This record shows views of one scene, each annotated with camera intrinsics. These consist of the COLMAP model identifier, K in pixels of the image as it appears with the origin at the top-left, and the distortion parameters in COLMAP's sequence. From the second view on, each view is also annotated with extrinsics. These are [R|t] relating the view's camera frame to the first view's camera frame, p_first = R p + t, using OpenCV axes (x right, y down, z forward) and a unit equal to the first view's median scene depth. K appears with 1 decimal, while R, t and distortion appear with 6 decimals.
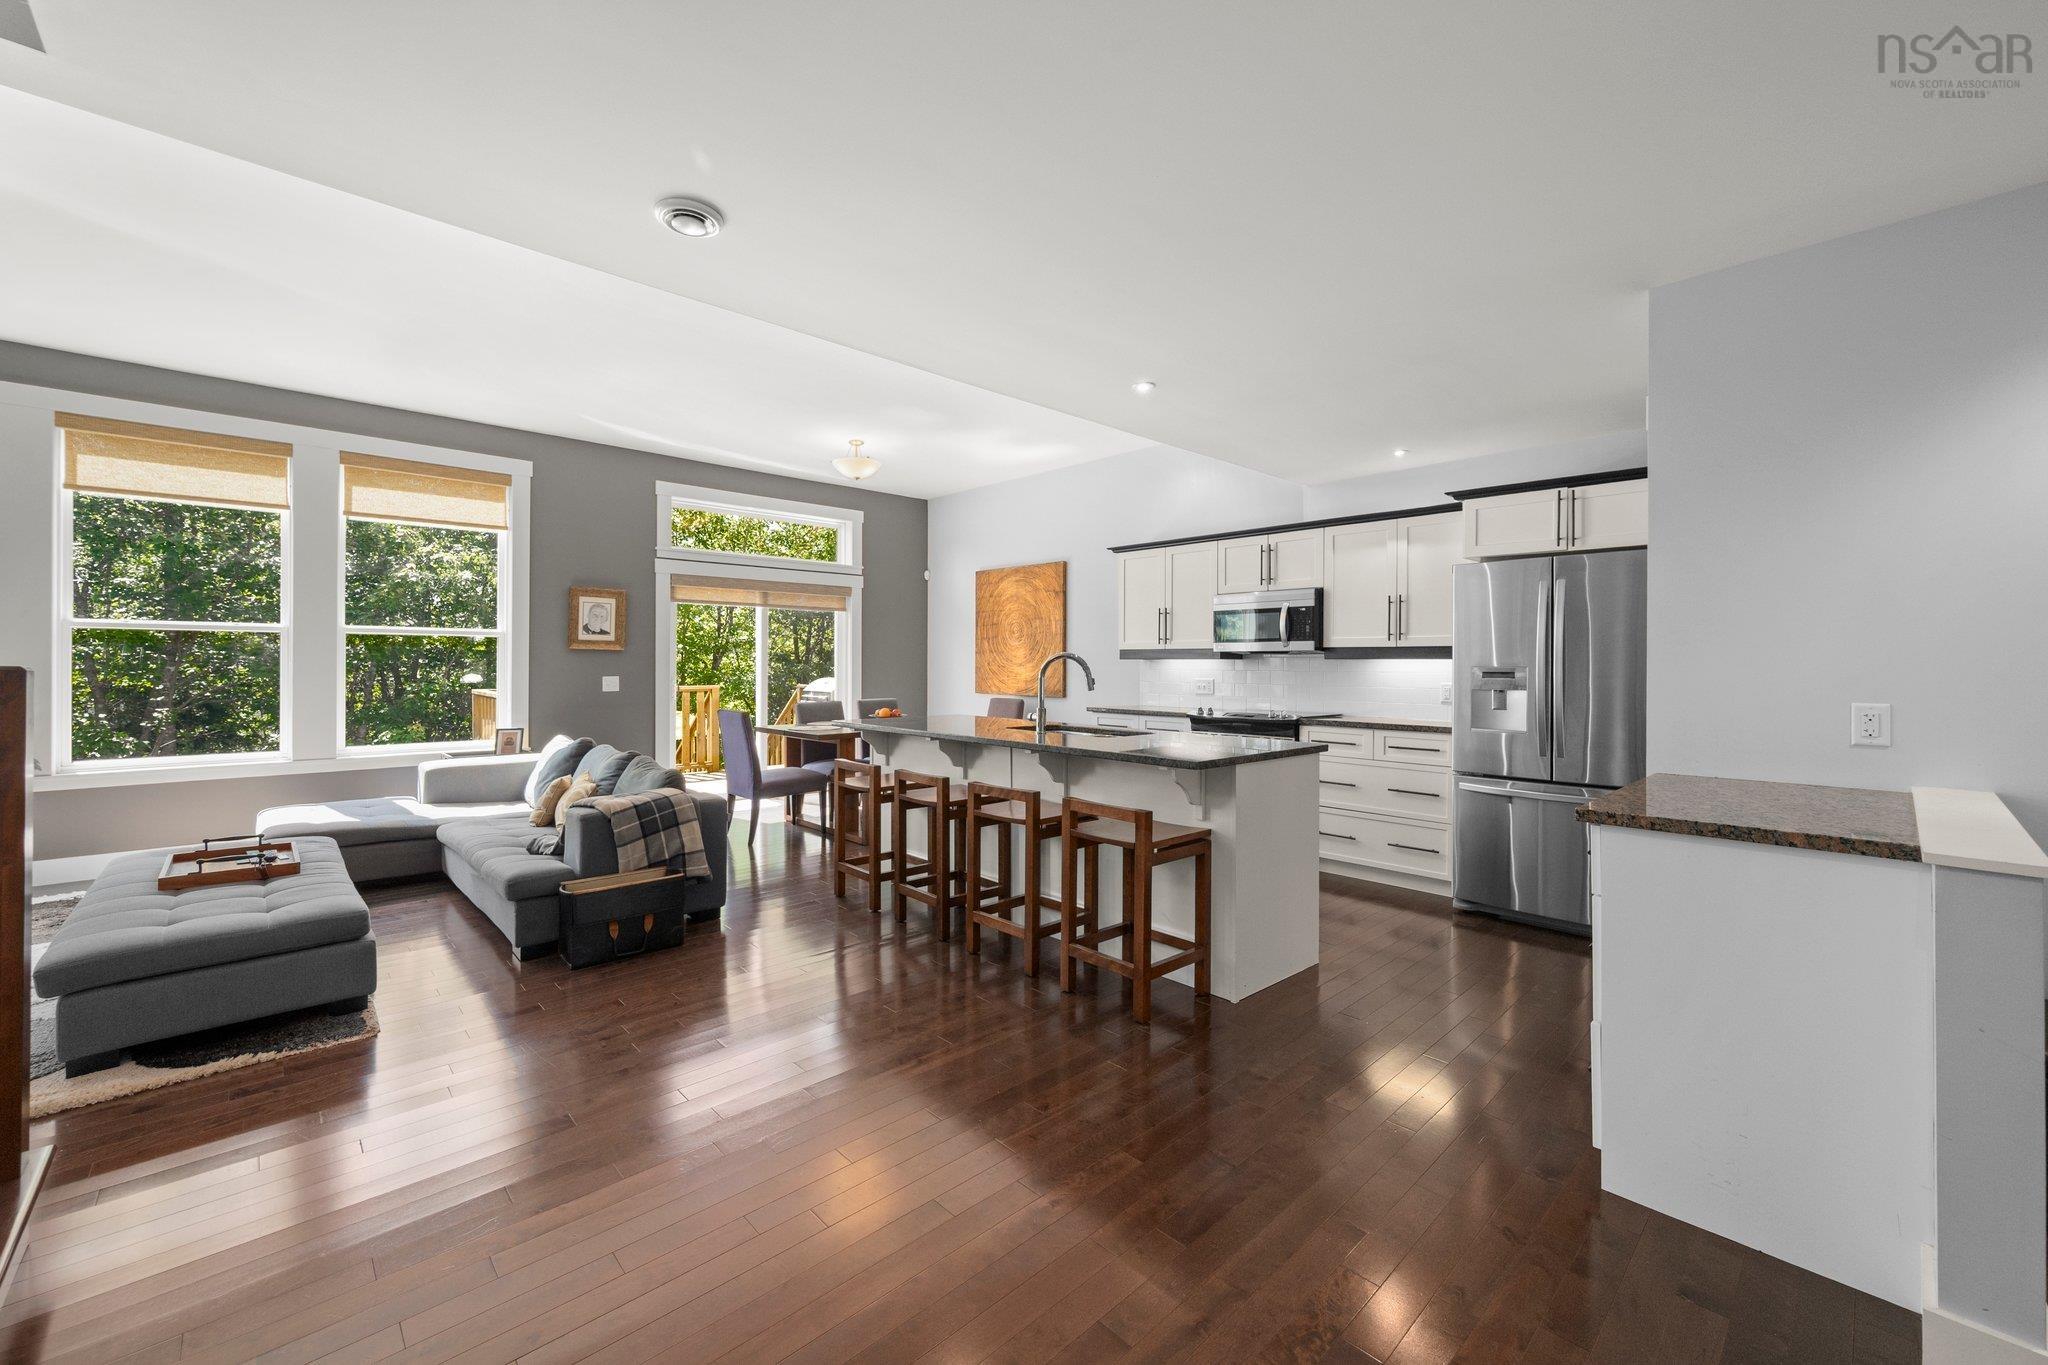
lens RADIAL K [[817.8, 0, 1027.4], [0, 817.8, 666.8], [0, 0, 1]] dist [0.000395, -0.000022]
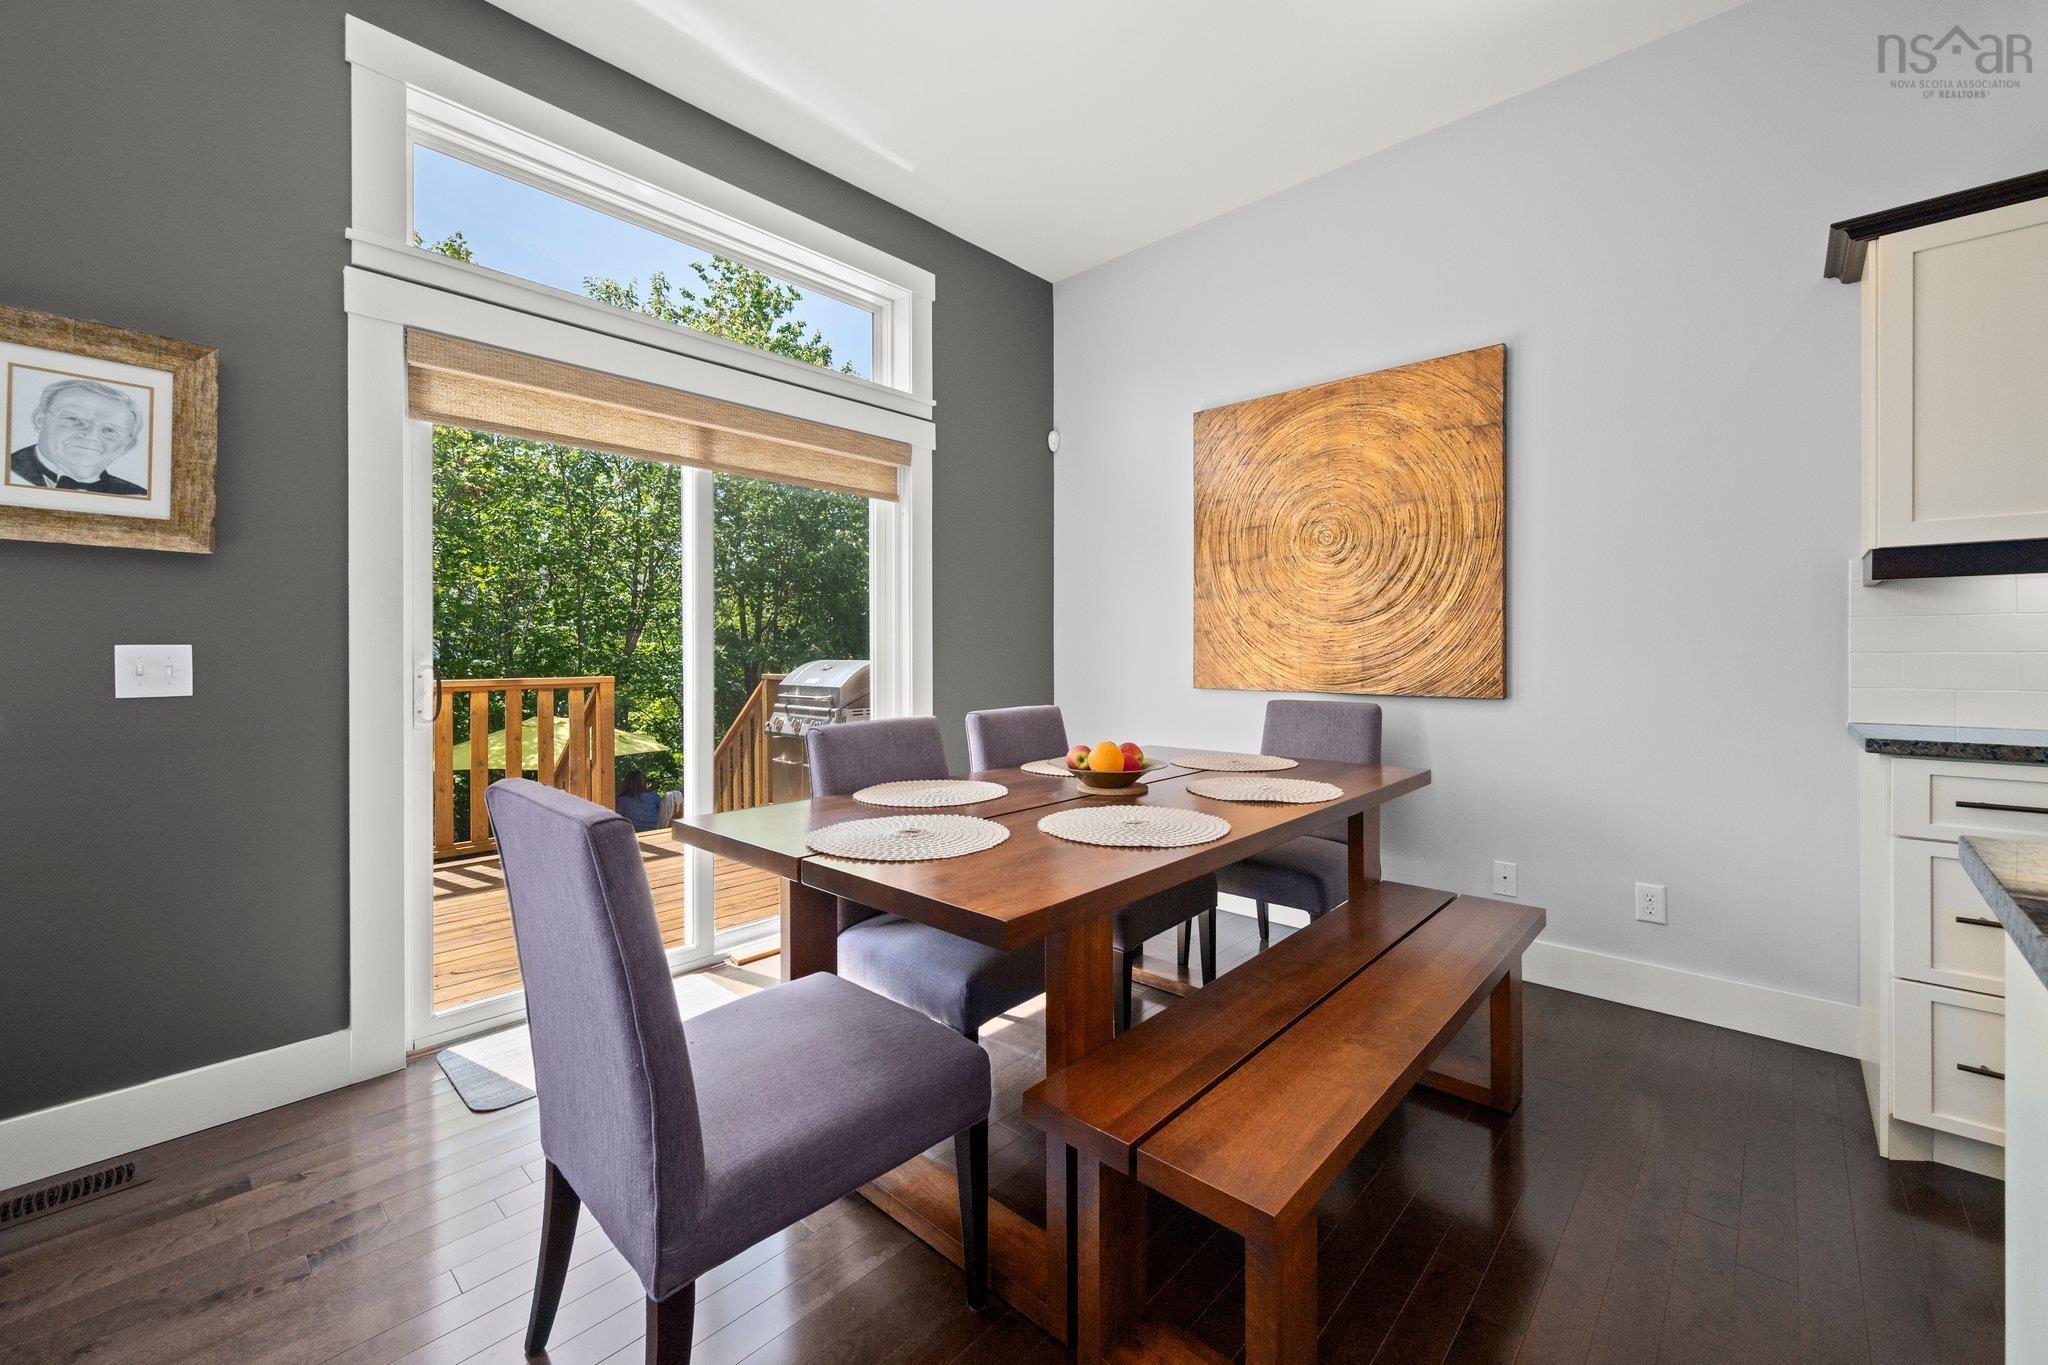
lens RADIAL K [[820.5, 0, 1030.6], [0, 820.5, 652.6], [0, 0, 1]] dist [0.000014, 0.000155]
pose [[0.997053, -0.005817, 0.076494, -0.247578], [0.006203, 0.999969, -0.004816, 0.019362], [-0.076464, 0.005276, 0.997058, 0.753569]]
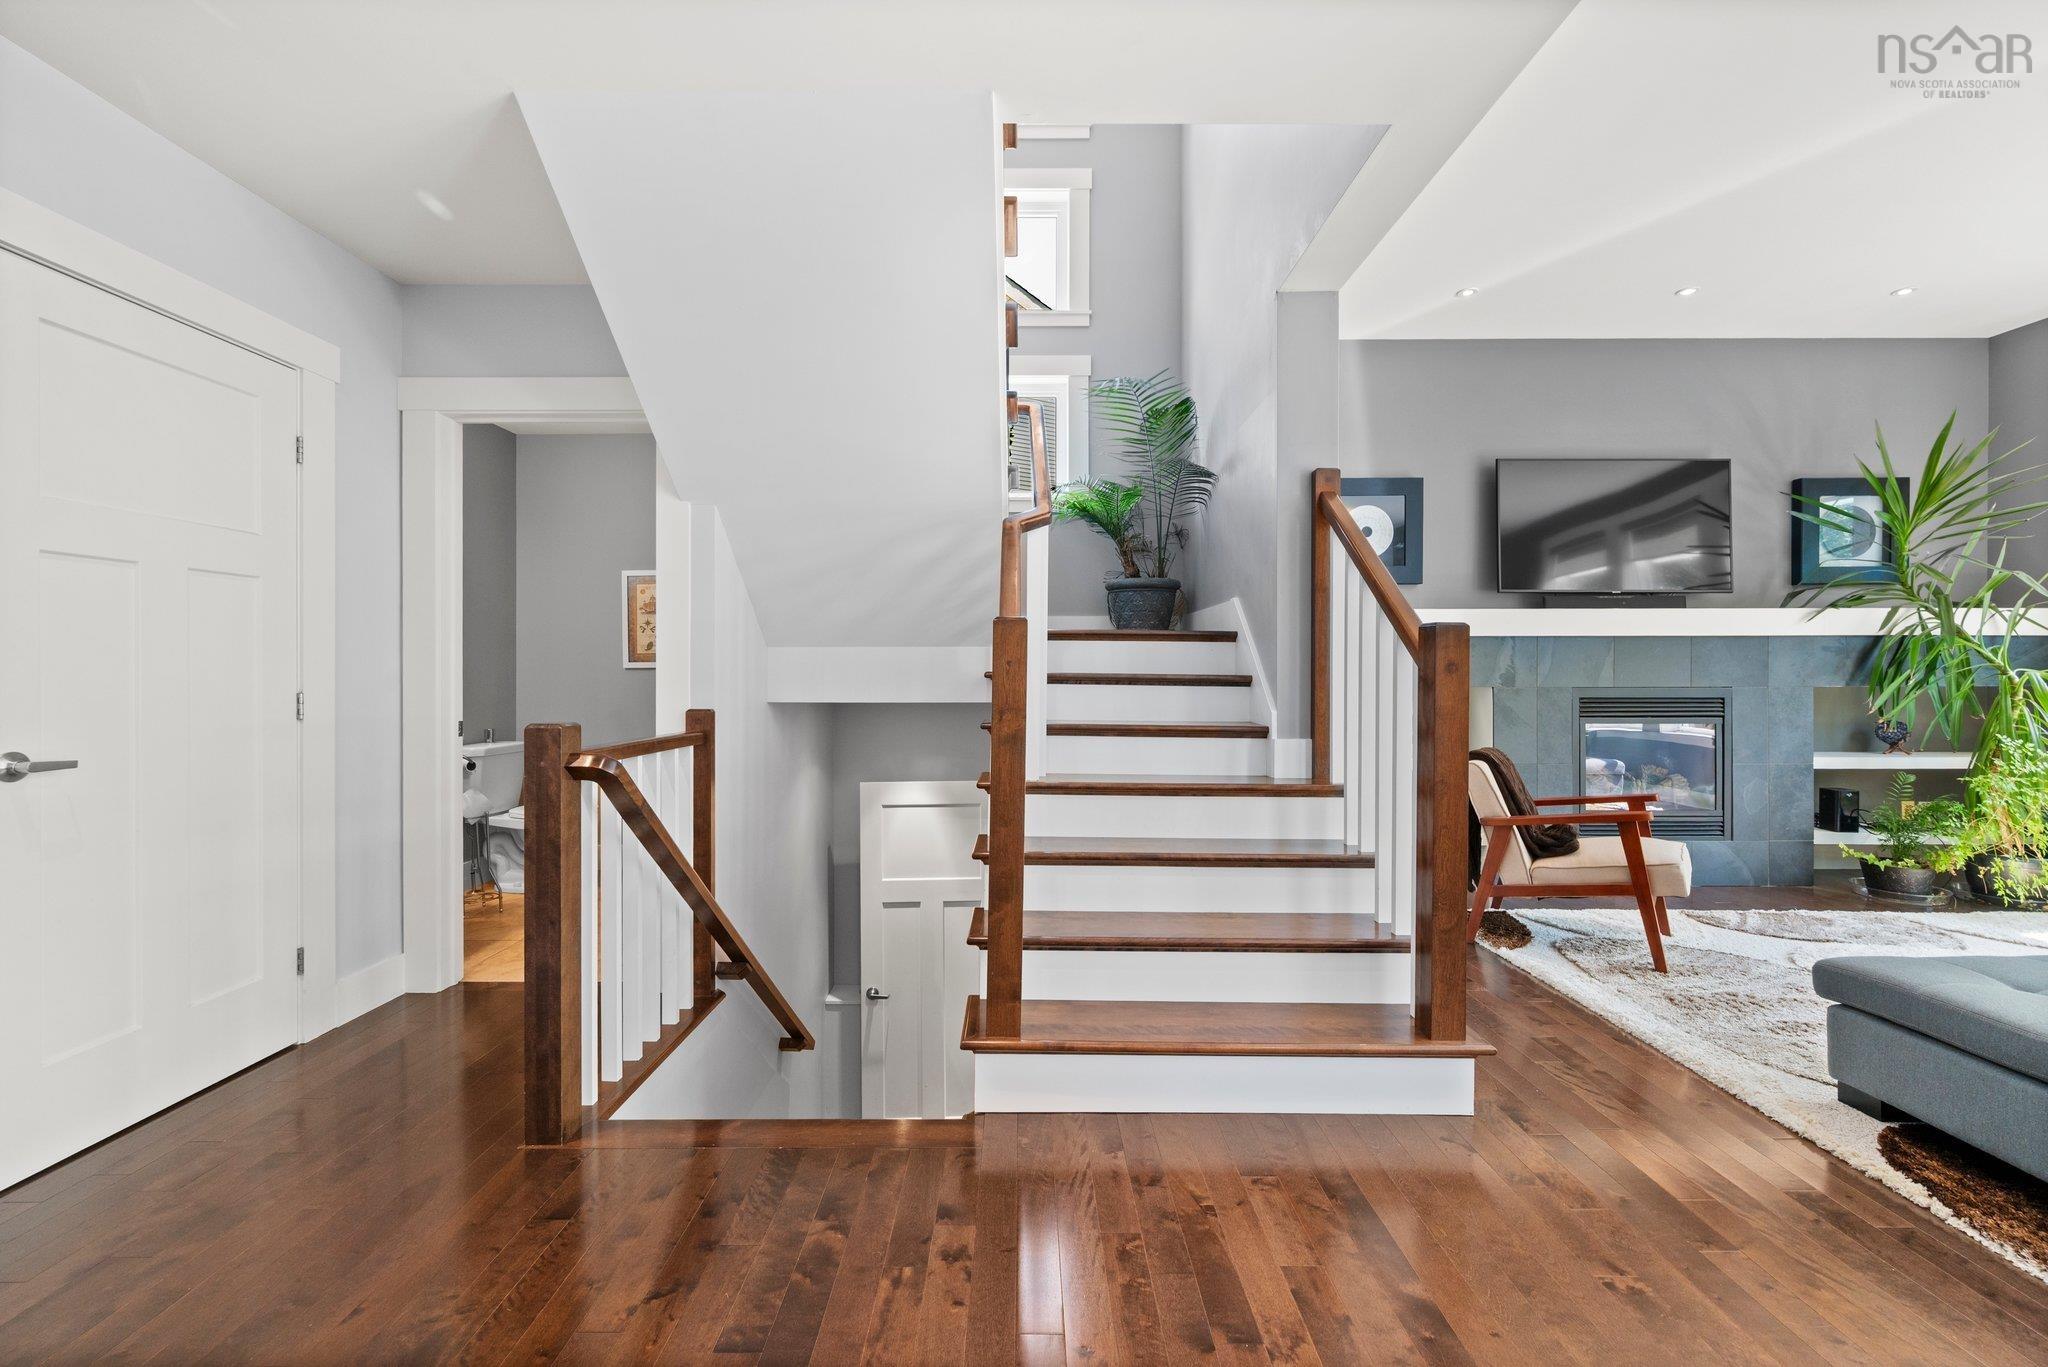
lens RADIAL K [[823.2, 0, 1020.8], [0, 823.2, 672.4], [0, 0, 1]] dist [0.000061, 0.000257]
pose [[-0.689399, -0.001392, -0.724381, 0.024444], [-0.005691, 0.999978, 0.003494, 0.020091], [0.724360, 0.006531, -0.689391, 0.392262]]
